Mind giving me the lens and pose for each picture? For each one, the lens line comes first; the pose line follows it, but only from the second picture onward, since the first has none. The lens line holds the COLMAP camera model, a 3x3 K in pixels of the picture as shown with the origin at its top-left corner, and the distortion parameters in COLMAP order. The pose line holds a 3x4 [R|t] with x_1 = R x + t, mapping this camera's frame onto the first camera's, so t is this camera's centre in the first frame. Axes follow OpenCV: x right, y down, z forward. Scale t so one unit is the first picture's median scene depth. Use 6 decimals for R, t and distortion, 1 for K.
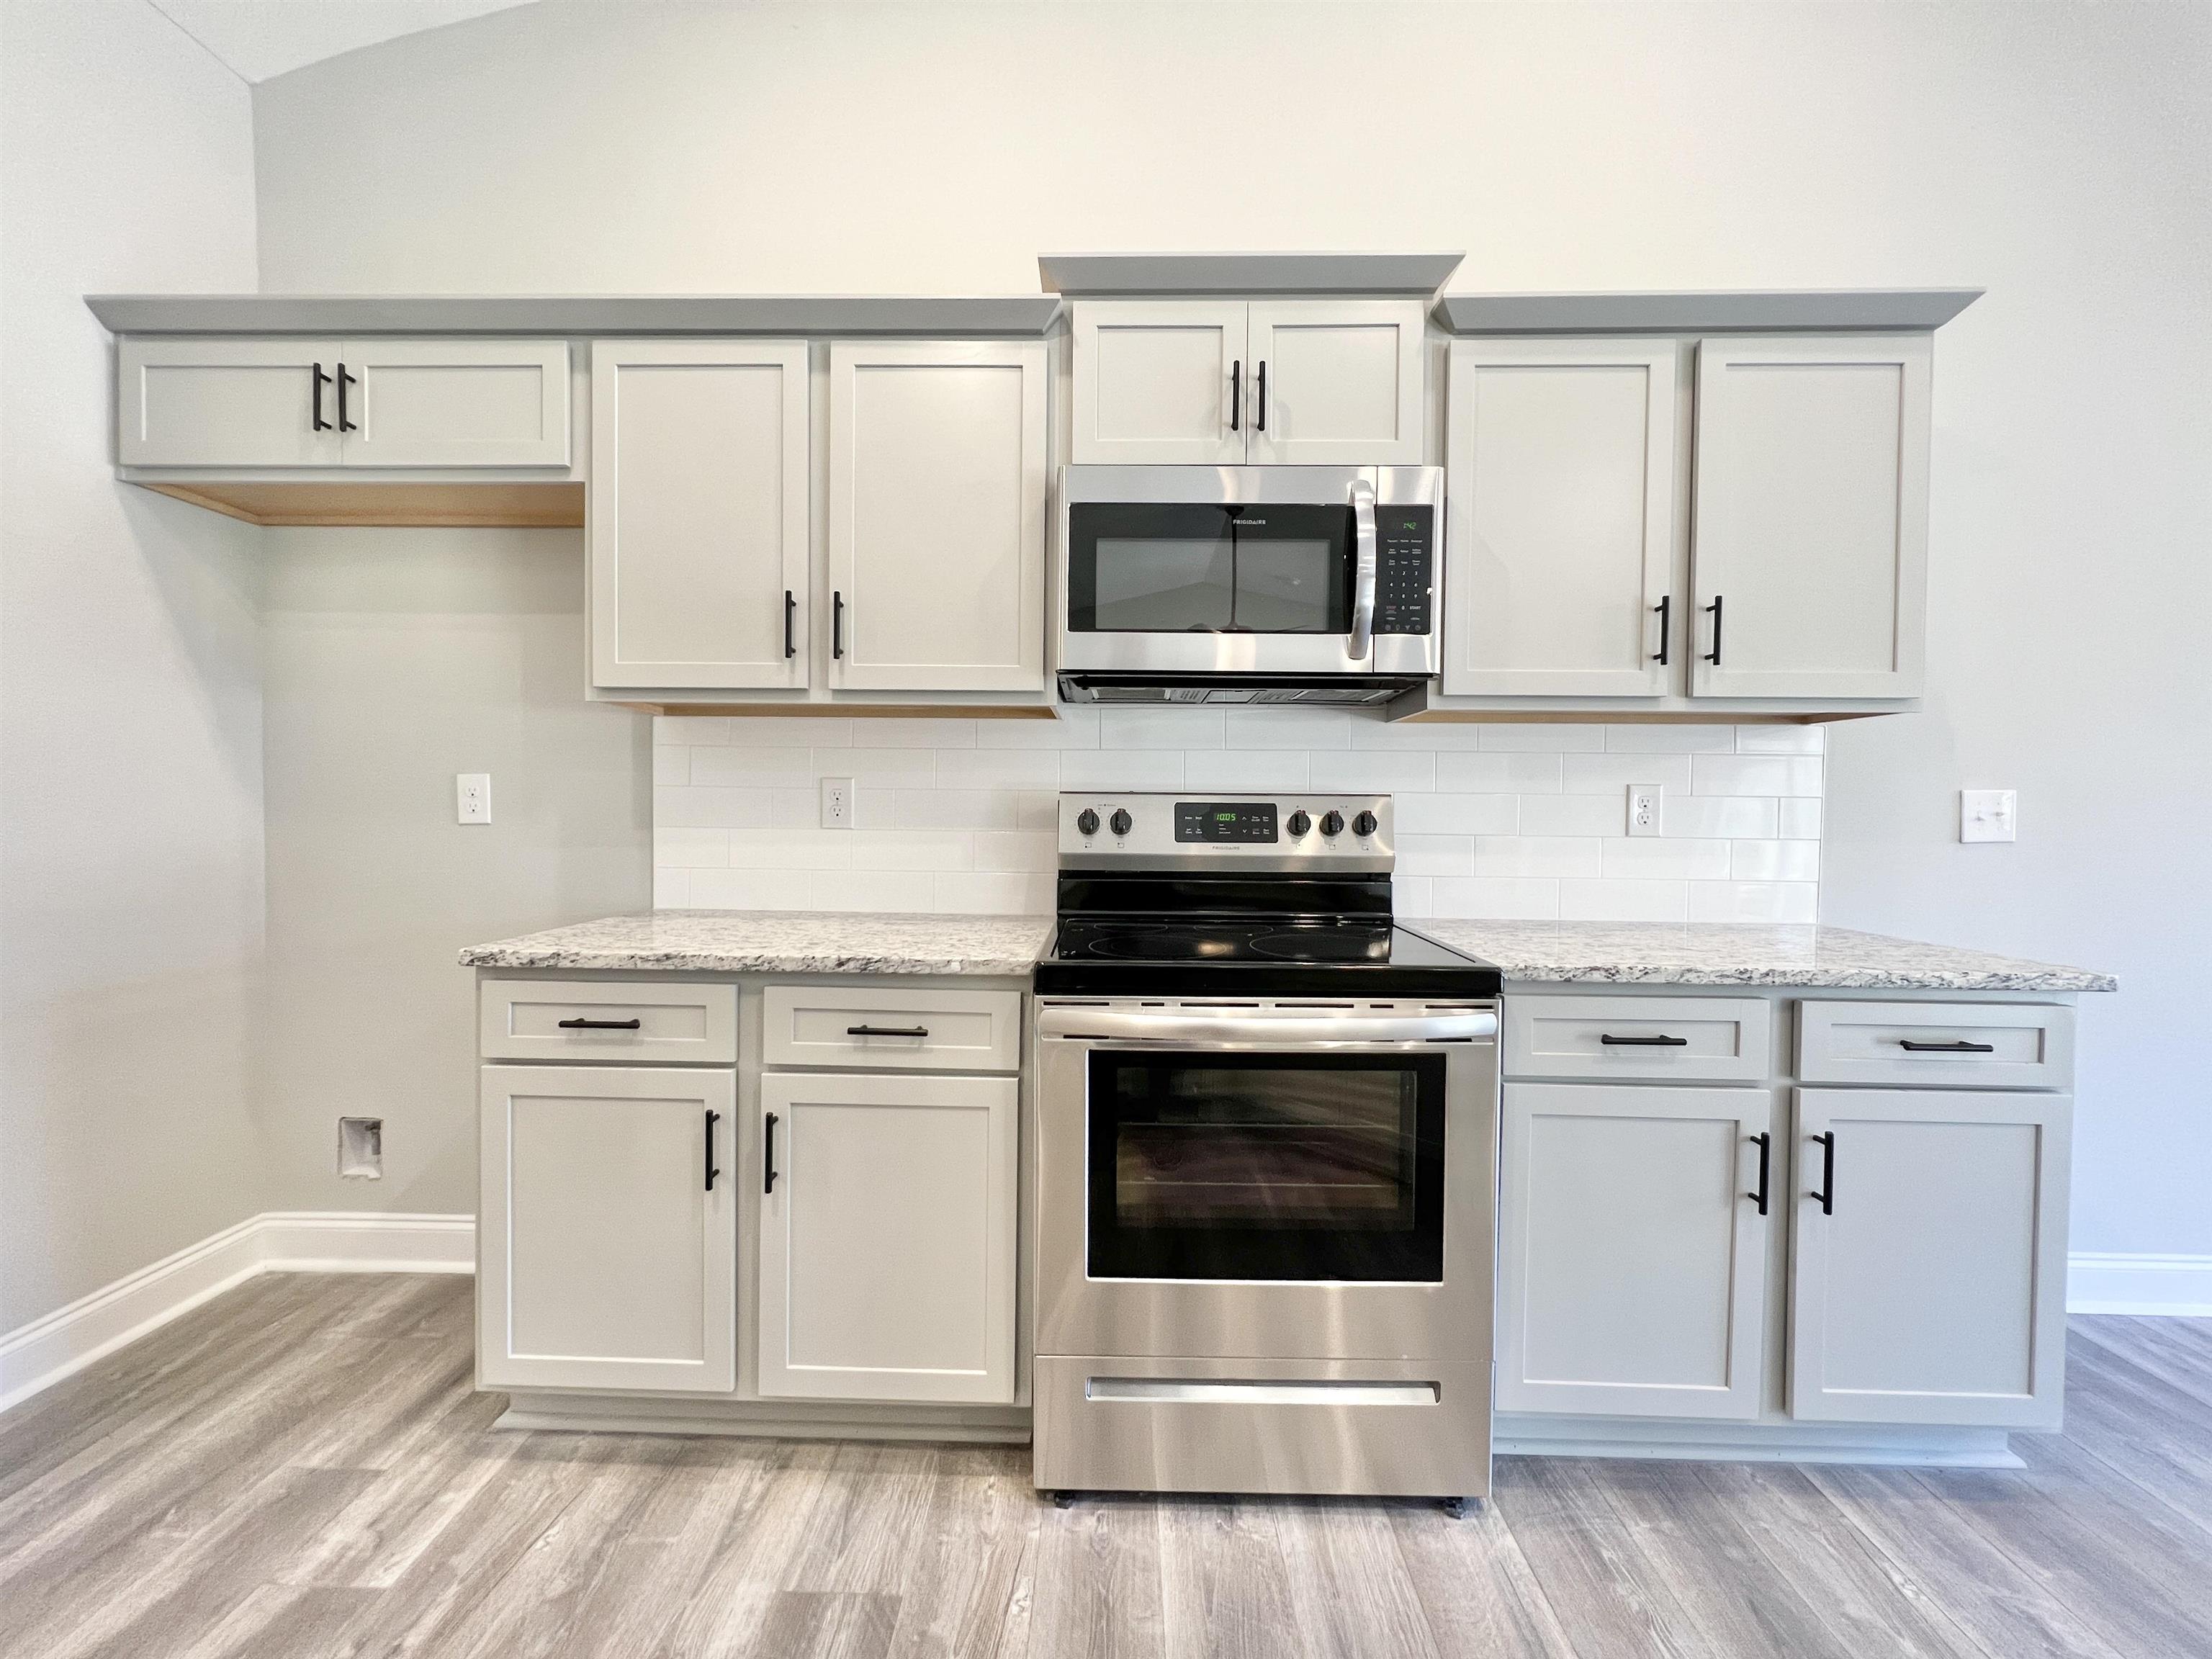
lens RADIAL K [[1038.2, 0, 1098.6], [0, 1038.2, 818.7], [0, 0, 1]] dist [-0.003444, 0.000971]
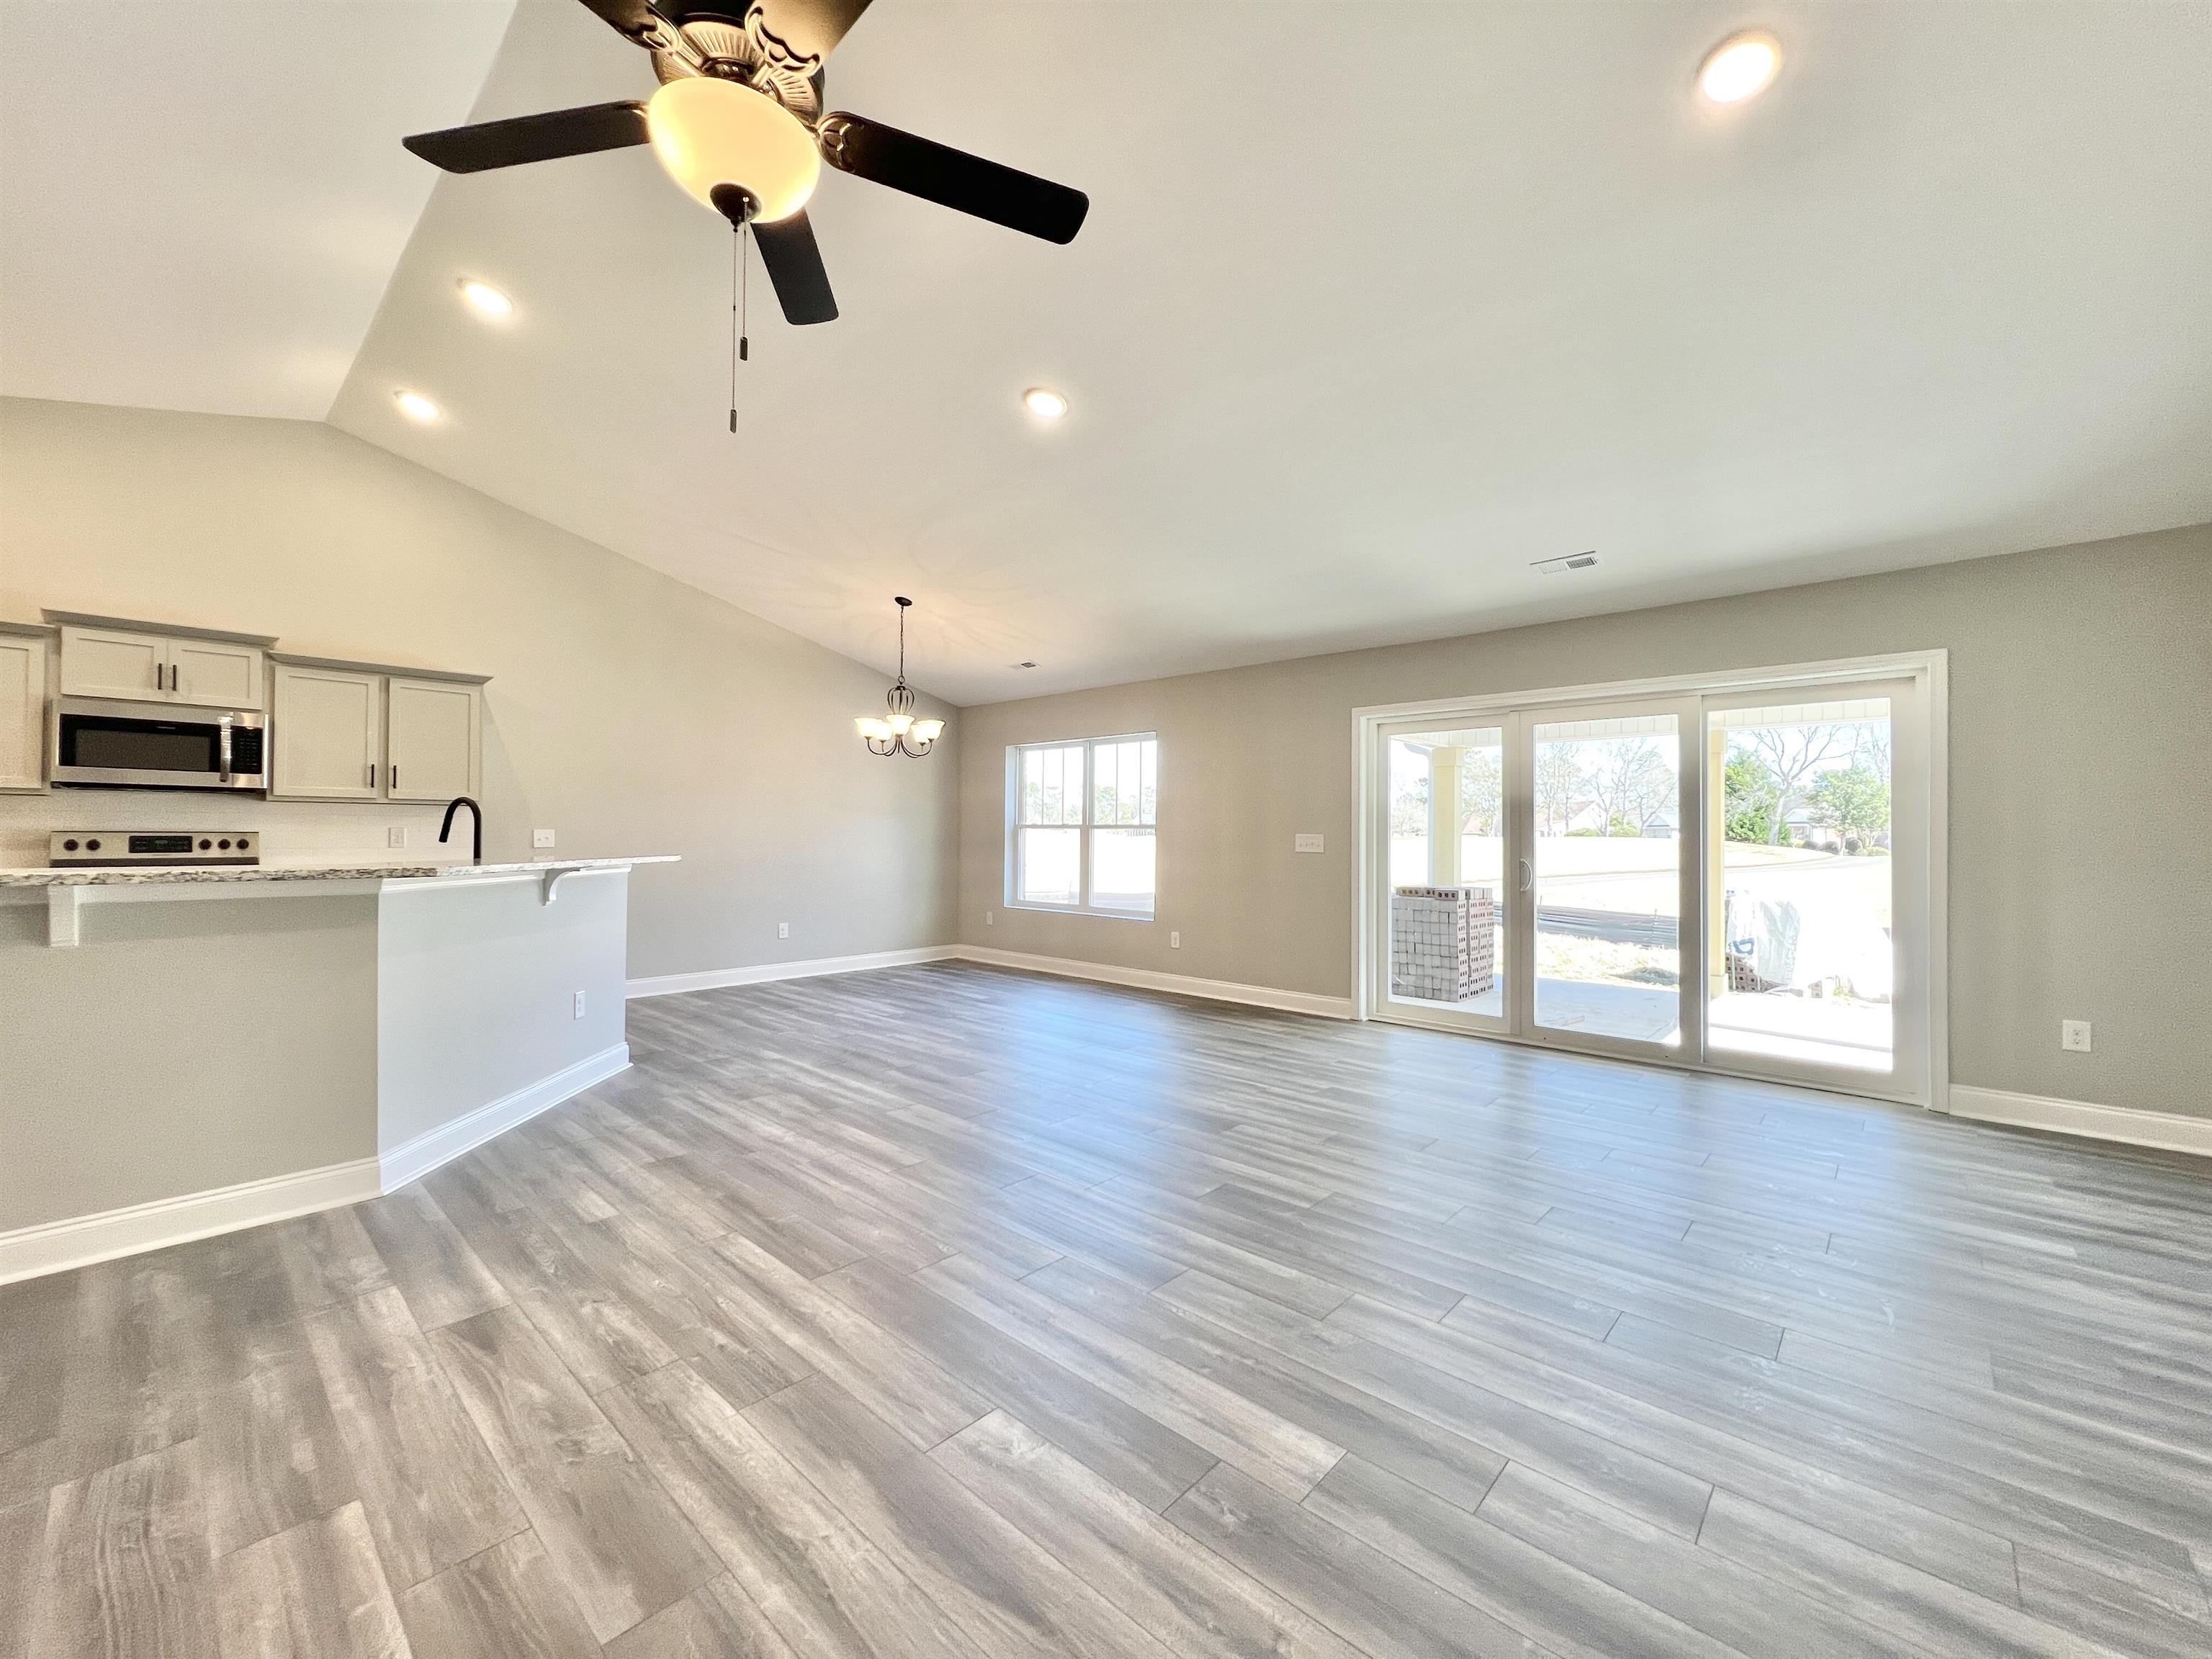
lens RADIAL K [[886.1, 0, 1098.1], [0, 886.1, 827.7], [0, 0, 1]] dist [-0.002155, 0.000639]
pose [[0.663584, 0.002089, 0.748099, 0.035544], [0.016409, 0.999715, -0.017347, 0.038924], [-0.747922, 0.023787, 0.663360, -2.094494]]
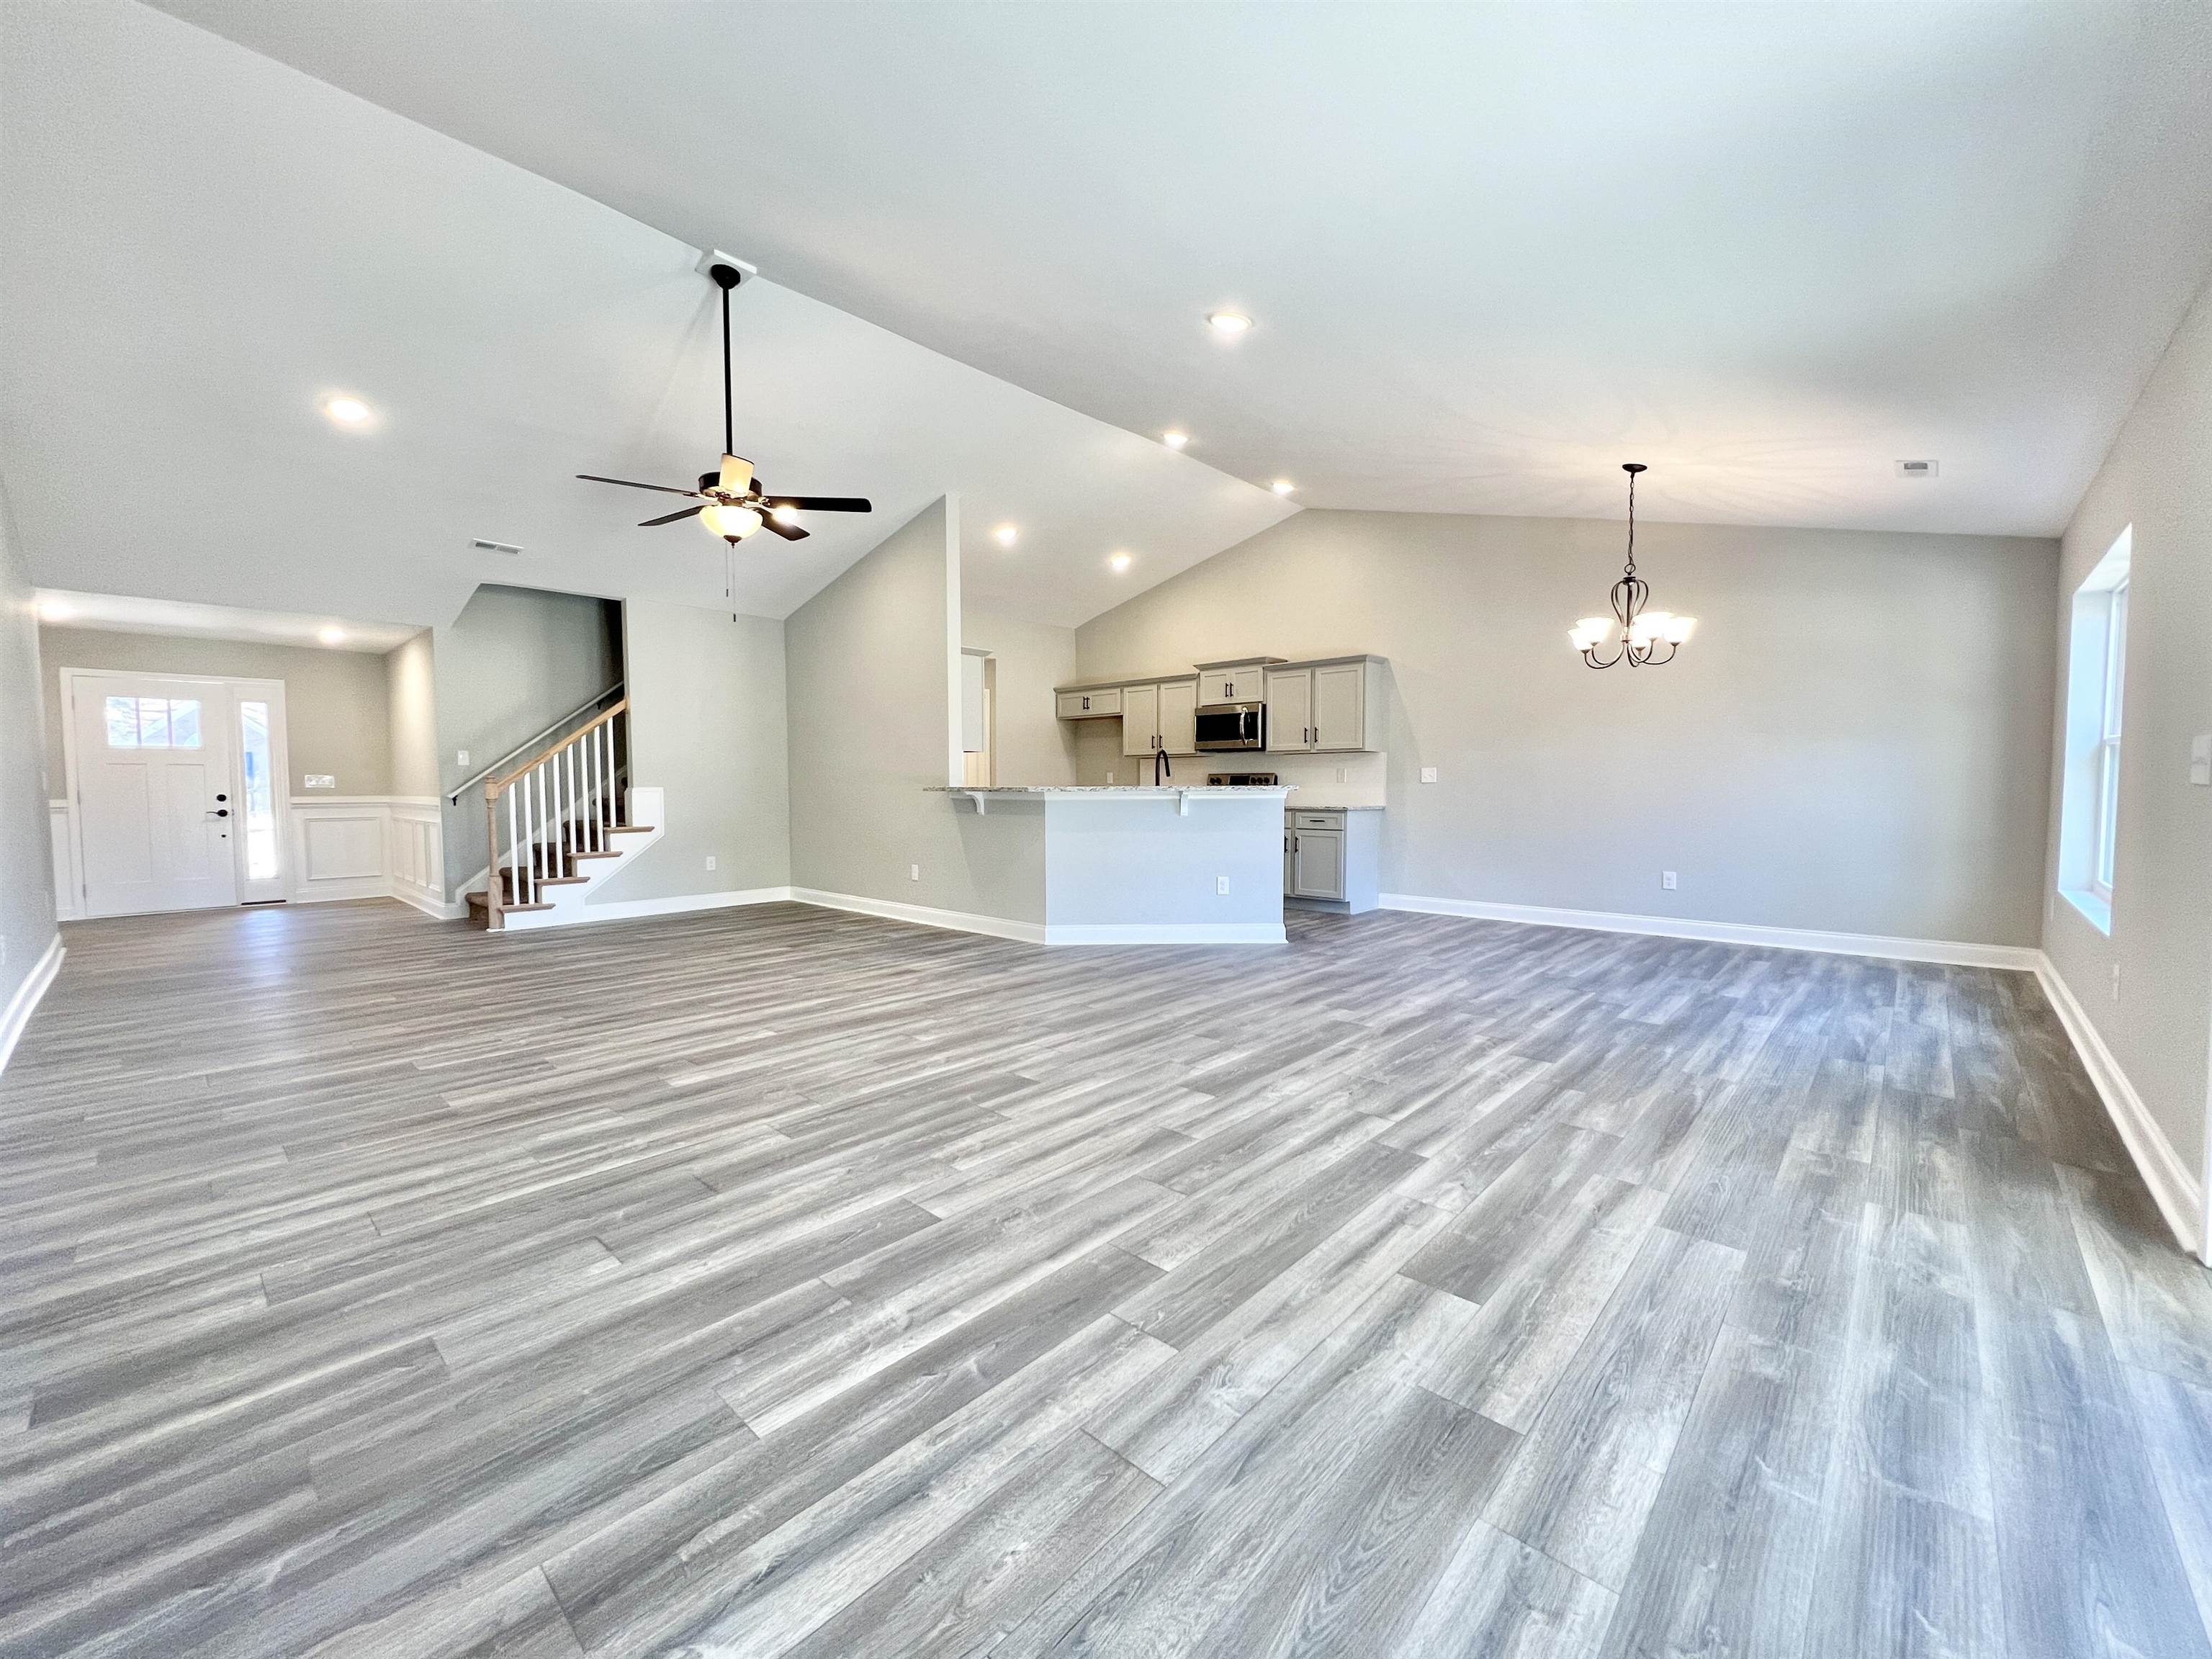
lens RADIAL K [[886.1, 0, 1094.4], [0, 886.1, 831.2], [0, 0, 1]] dist [-0.002155, 0.000639]
pose [[0.745052, 0.024299, -0.666564, 2.327463], [-0.003308, 0.999458, 0.032738, 0.105120], [0.666998, -0.022187, 0.744729, -2.359979]]
